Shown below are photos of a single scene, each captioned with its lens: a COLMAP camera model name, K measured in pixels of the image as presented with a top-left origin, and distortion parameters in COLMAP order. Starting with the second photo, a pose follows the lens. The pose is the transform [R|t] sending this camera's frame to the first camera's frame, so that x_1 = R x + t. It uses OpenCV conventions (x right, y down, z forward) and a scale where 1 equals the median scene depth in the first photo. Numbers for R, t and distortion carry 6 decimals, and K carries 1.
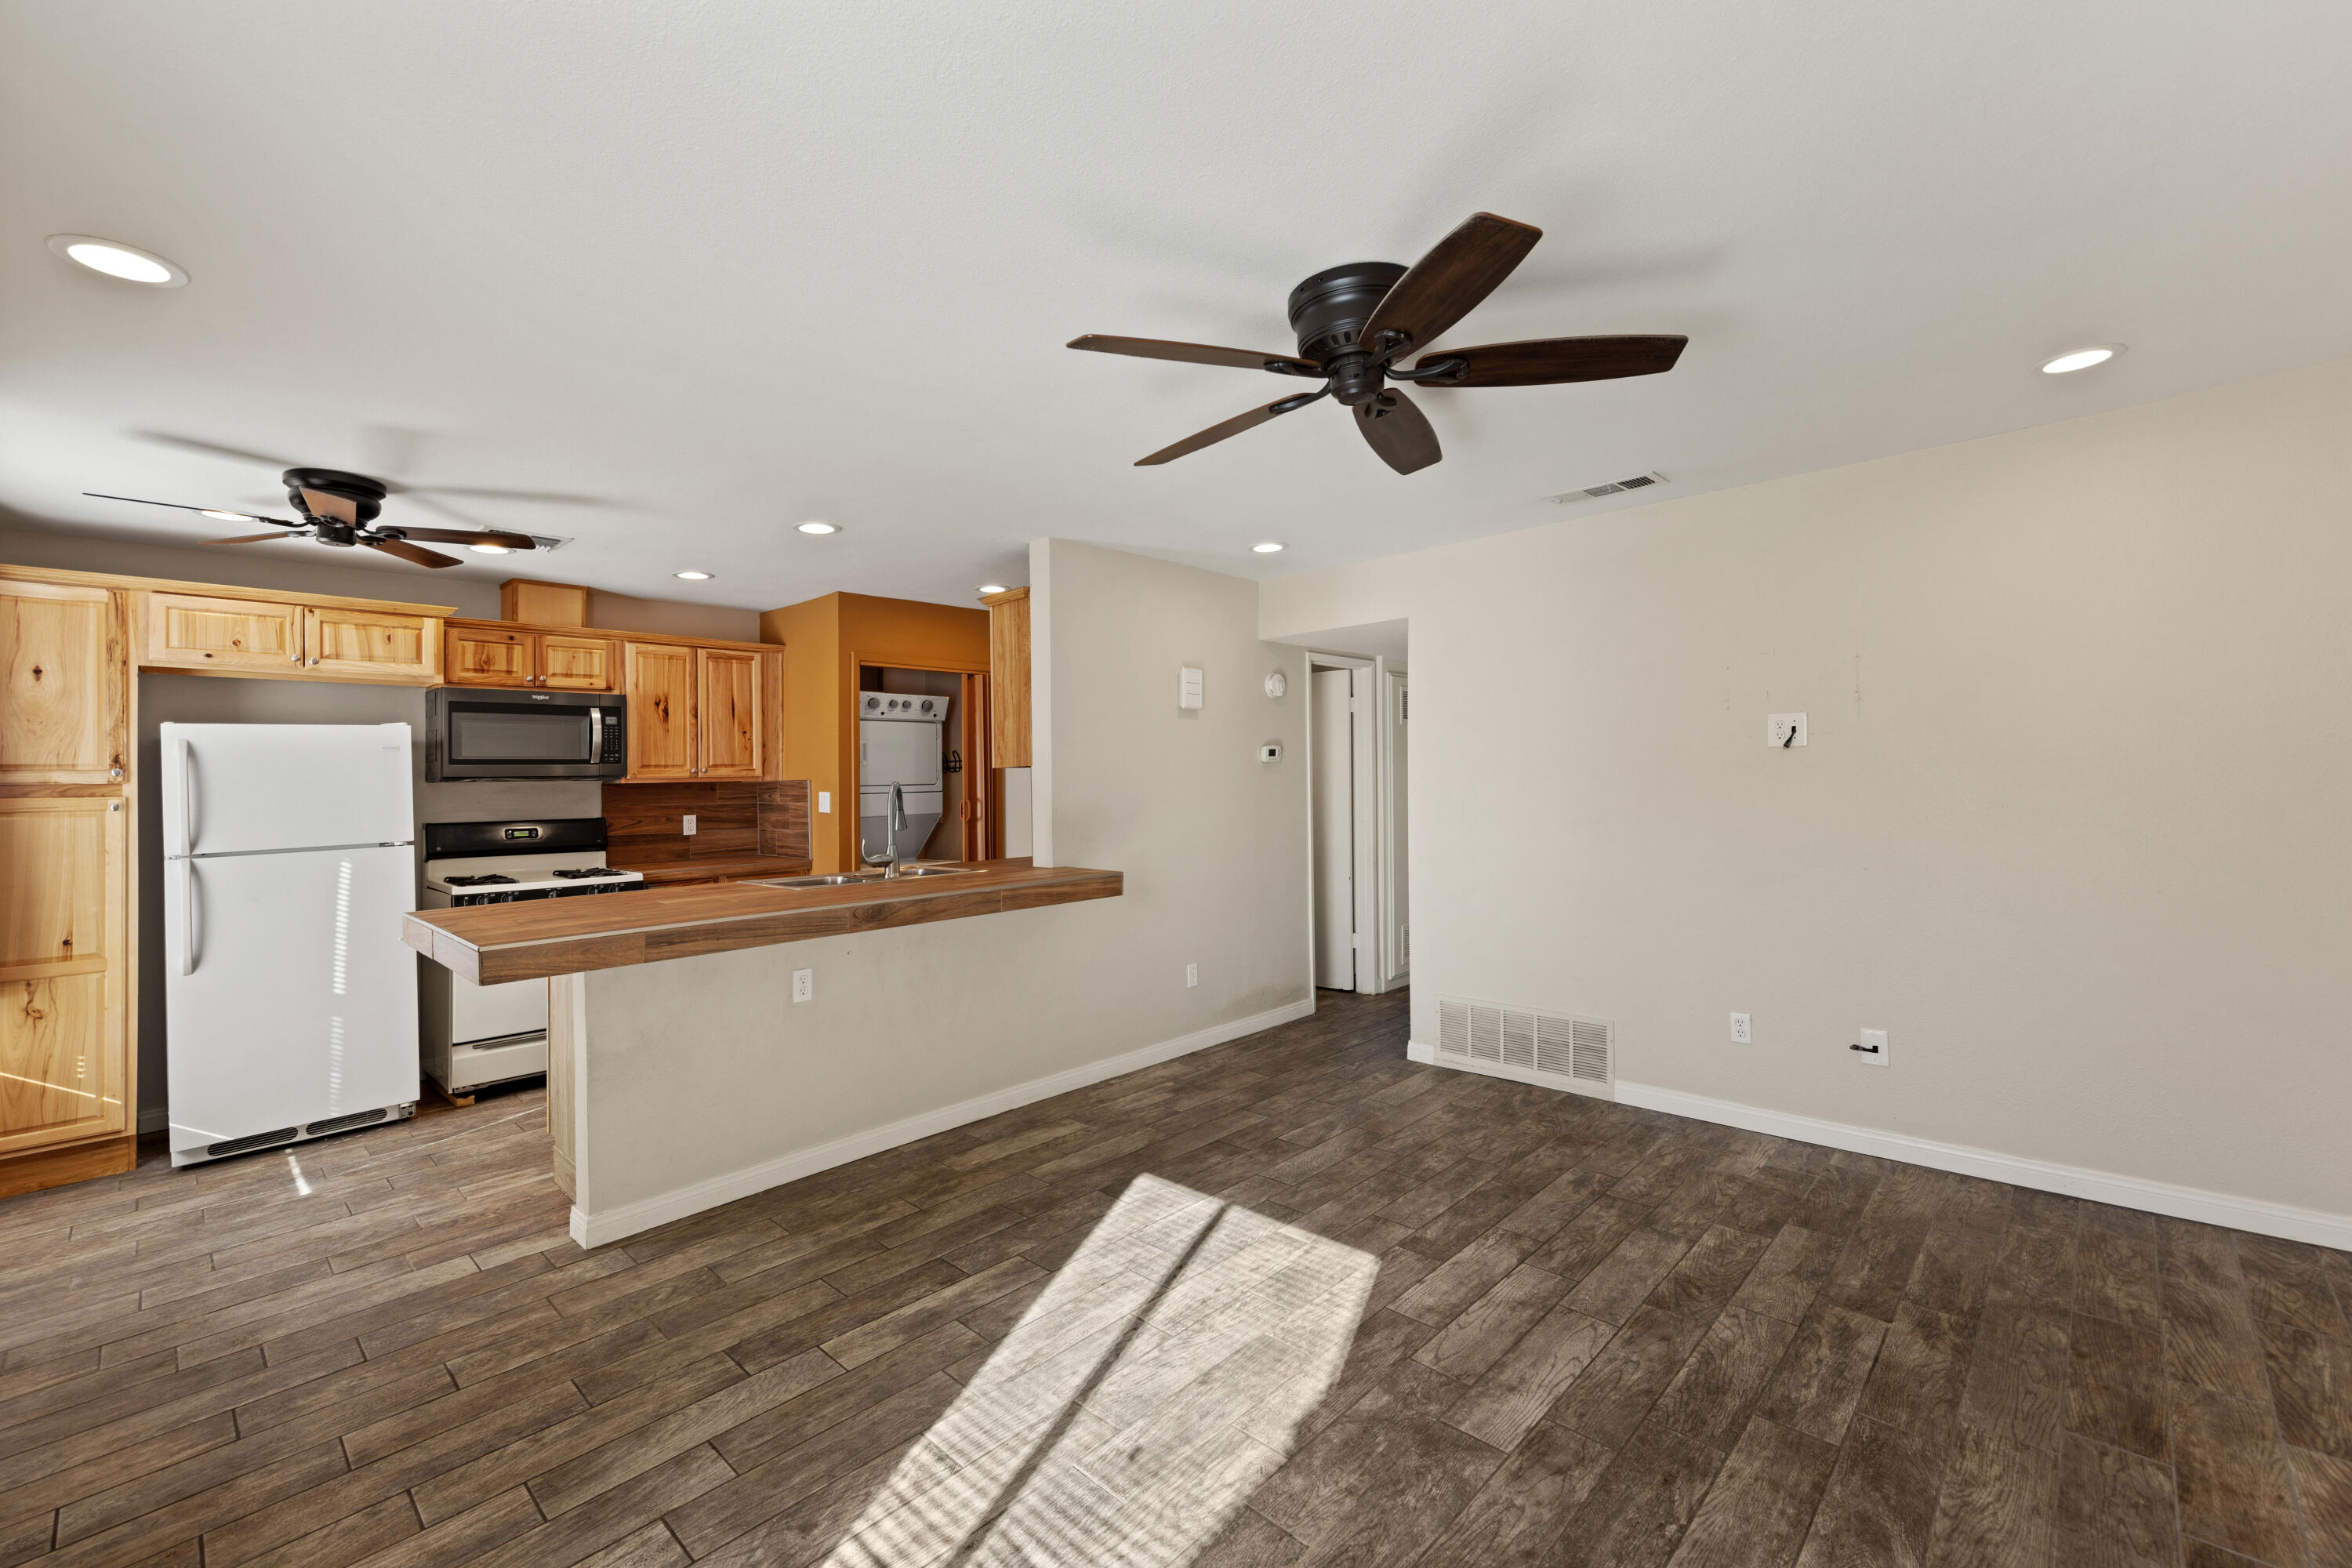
lens RADIAL K [[976.5, 0, 1160.2], [0, 976.5, 752.5], [0, 0, 1]] dist [0.005953, 0.000056]
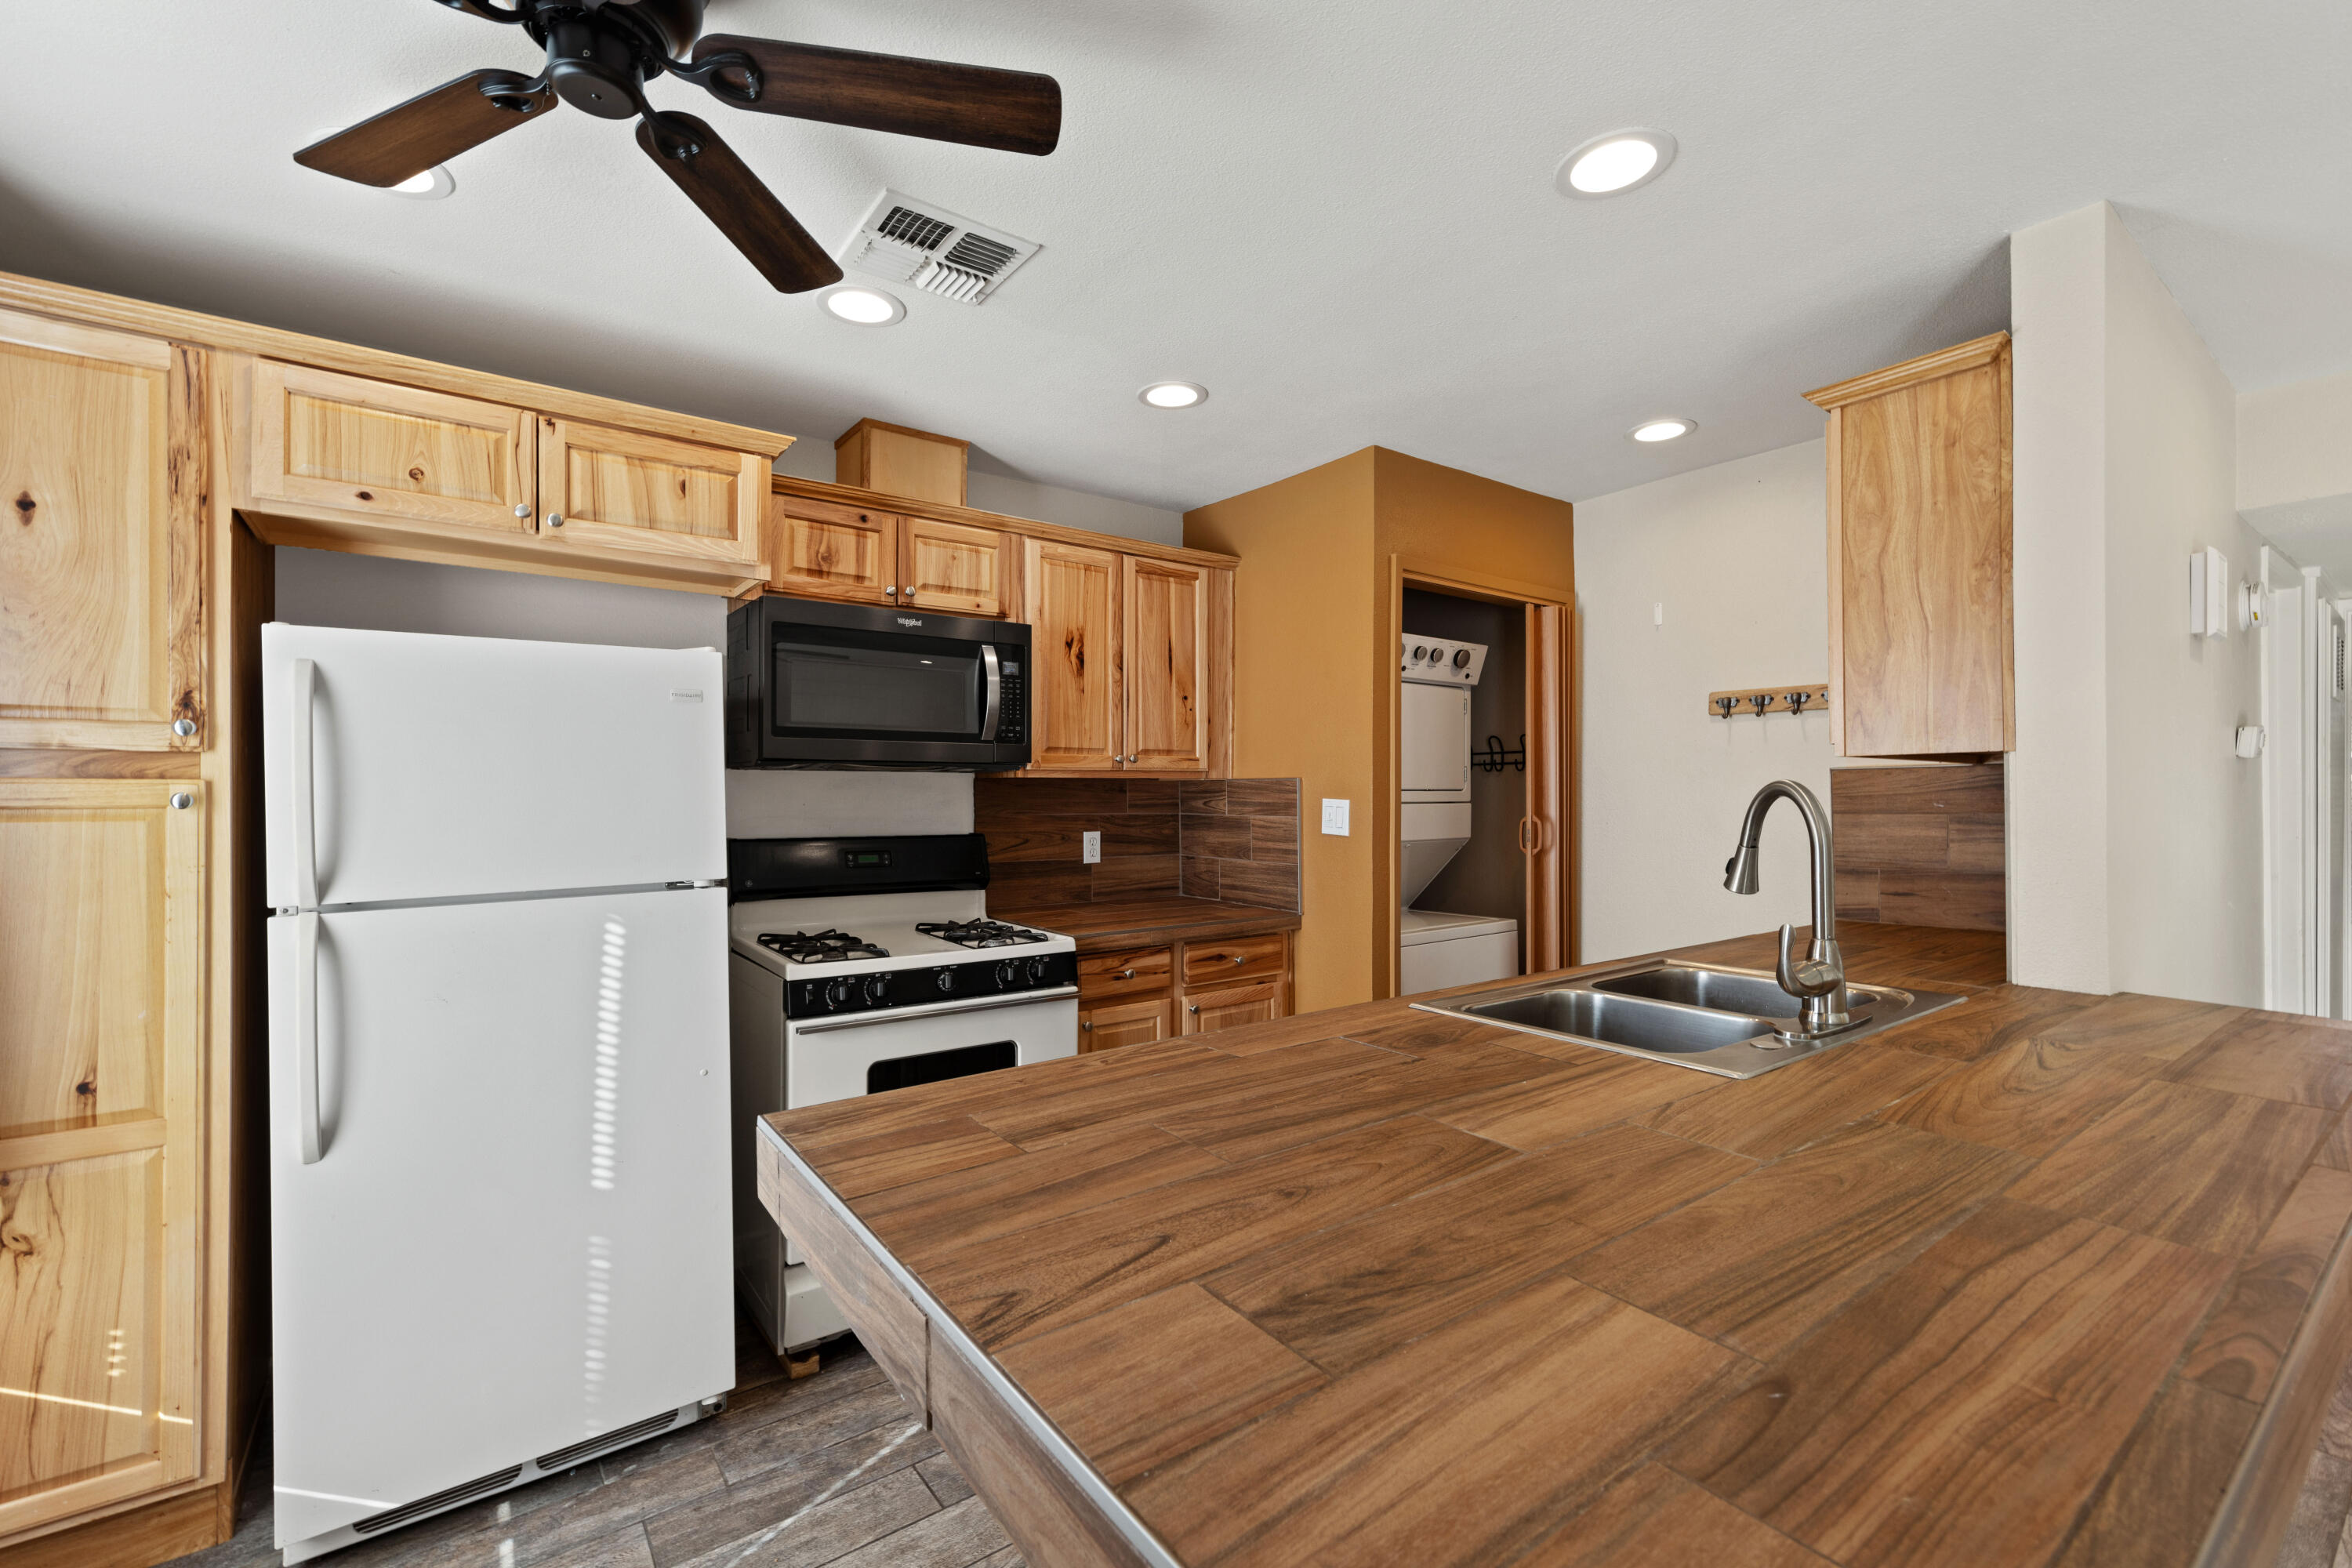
lens RADIAL K [[976.5, 0, 1157.6], [0, 976.5, 781.9], [0, 0, 1]] dist [0.005953, 0.000056]
pose [[0.984761, 0.018662, -0.172907, -0.510121], [-0.015275, 0.999665, 0.020896, 0.029036], [0.173239, -0.017936, 0.984716, 0.605466]]
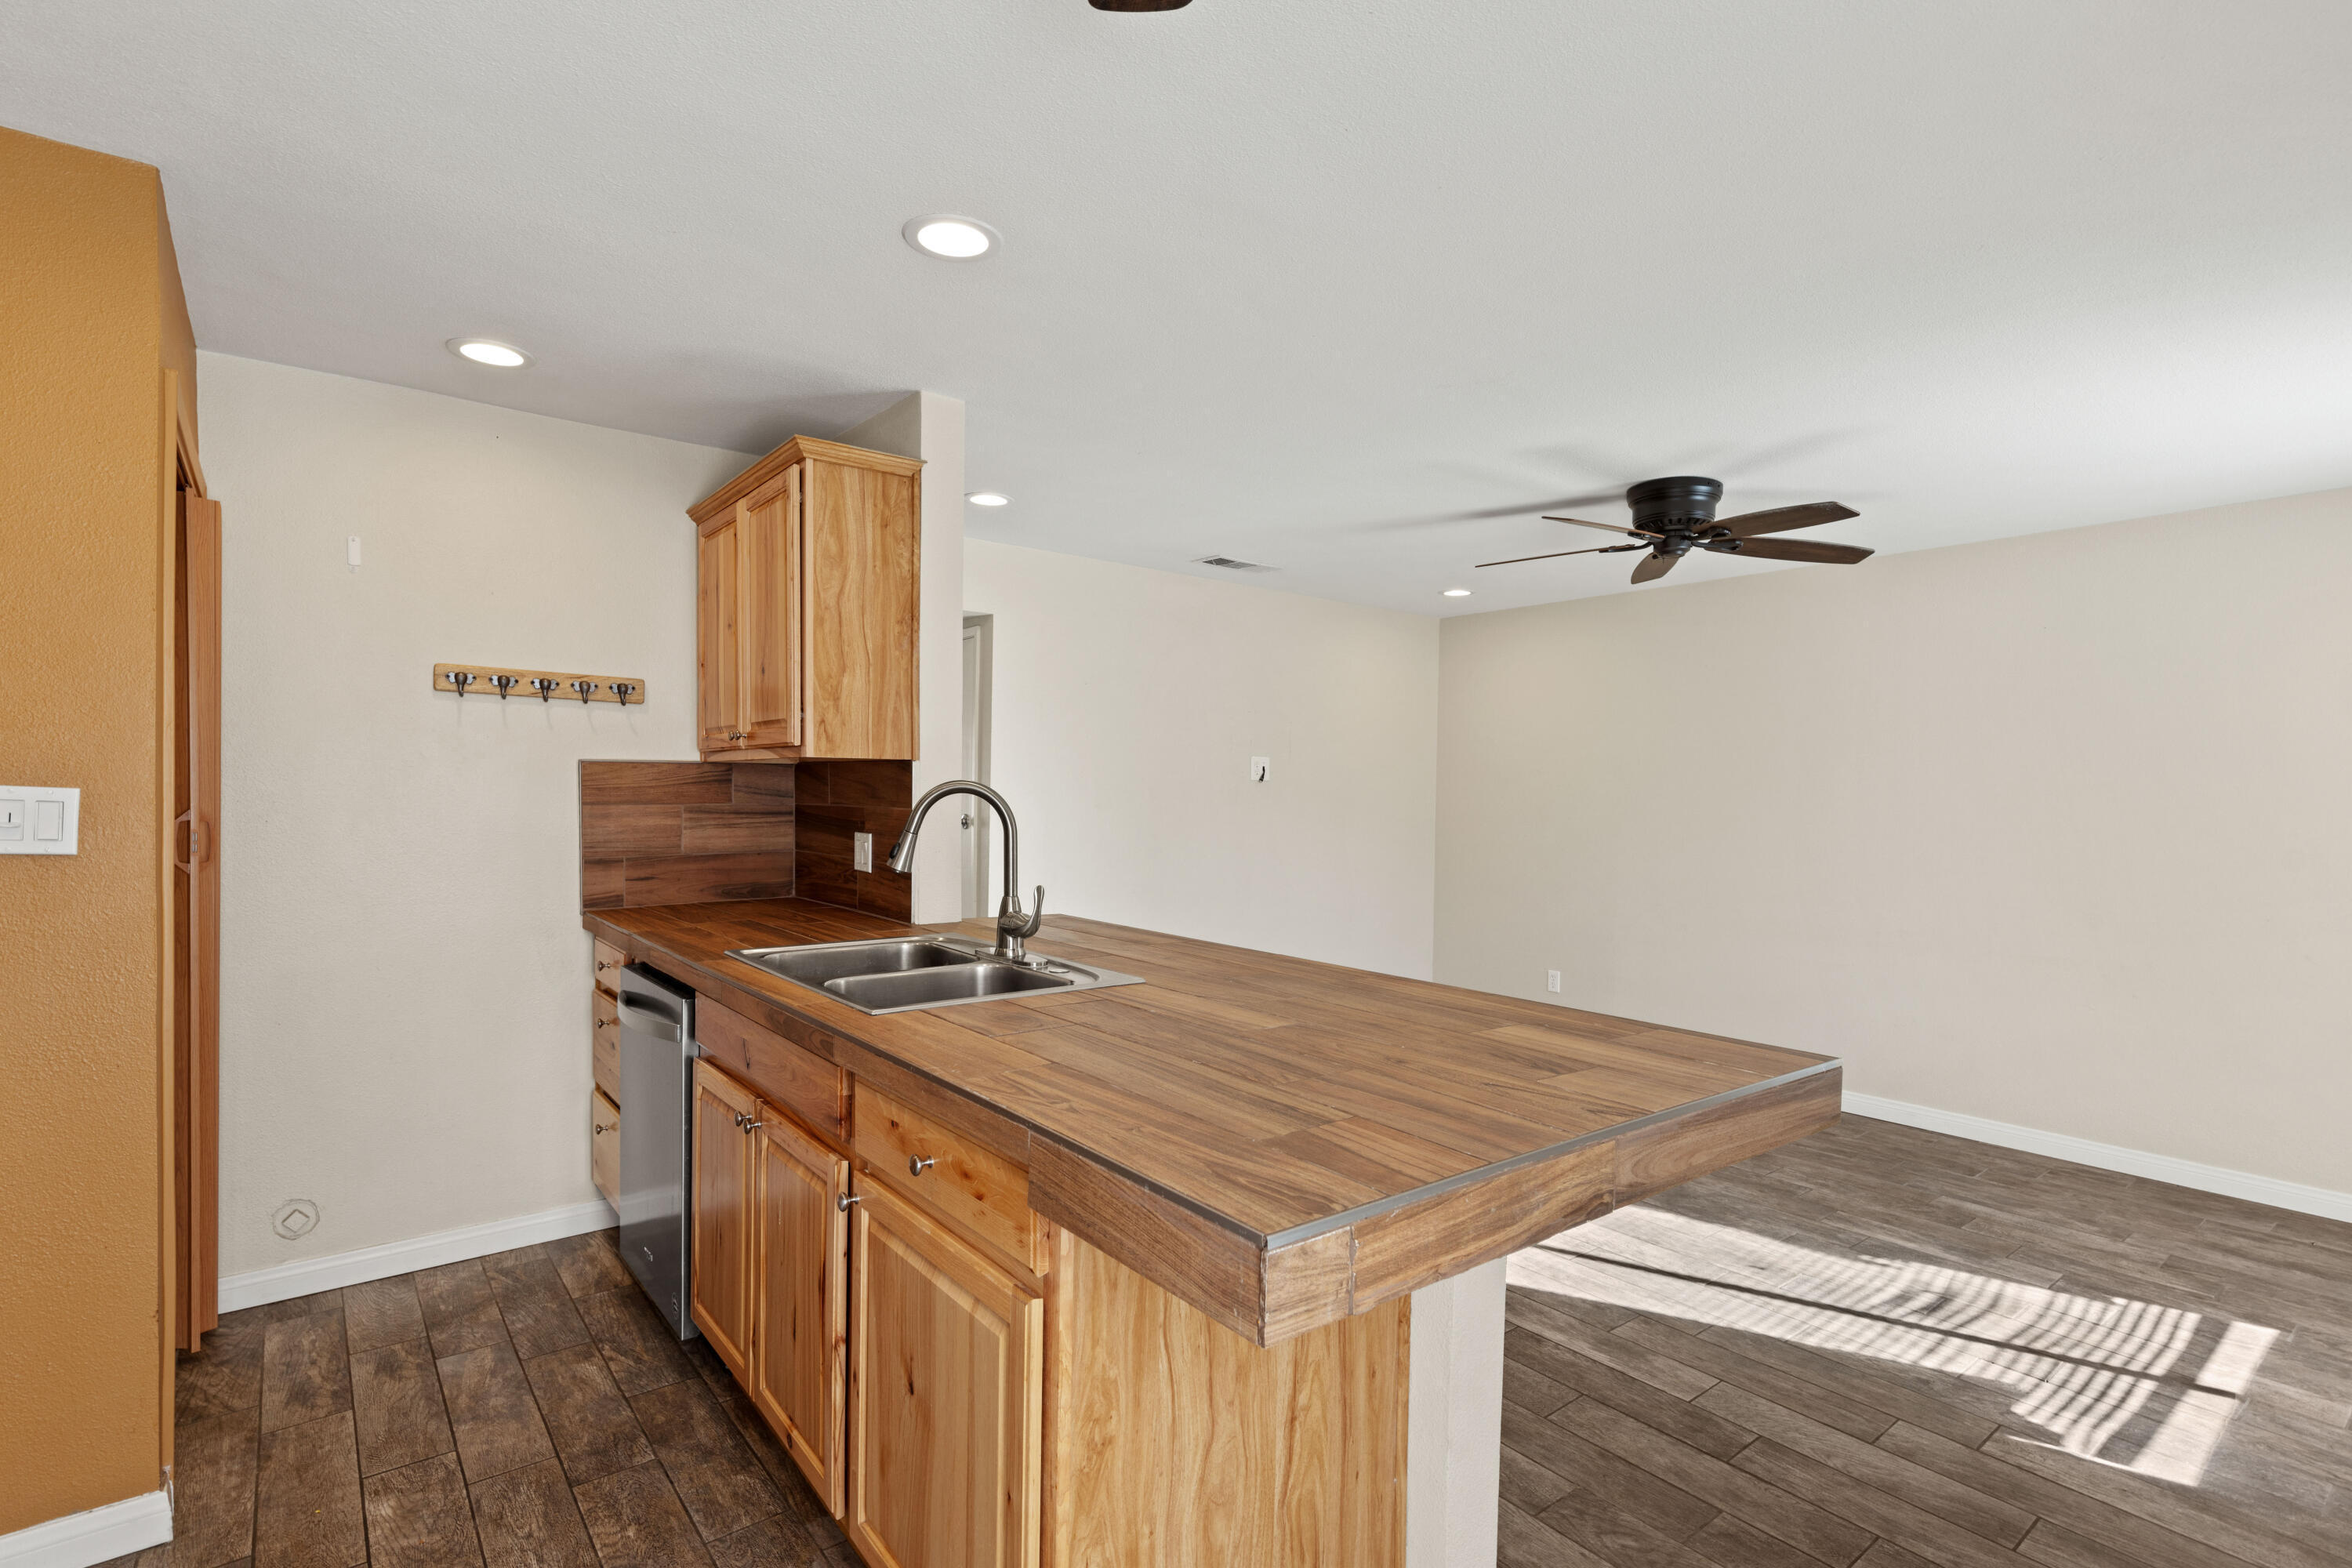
lens RADIAL K [[1132.8, 0, 1177.4], [0, 1132.8, 805.7], [0, 0, 1]] dist [0.004376, -0.000037]
pose [[0.127225, 0.014387, 0.991770, -0.967387], [-0.048210, 0.998803, -0.008305, 0.048254], [-0.990702, -0.046756, 0.127767, 0.891110]]
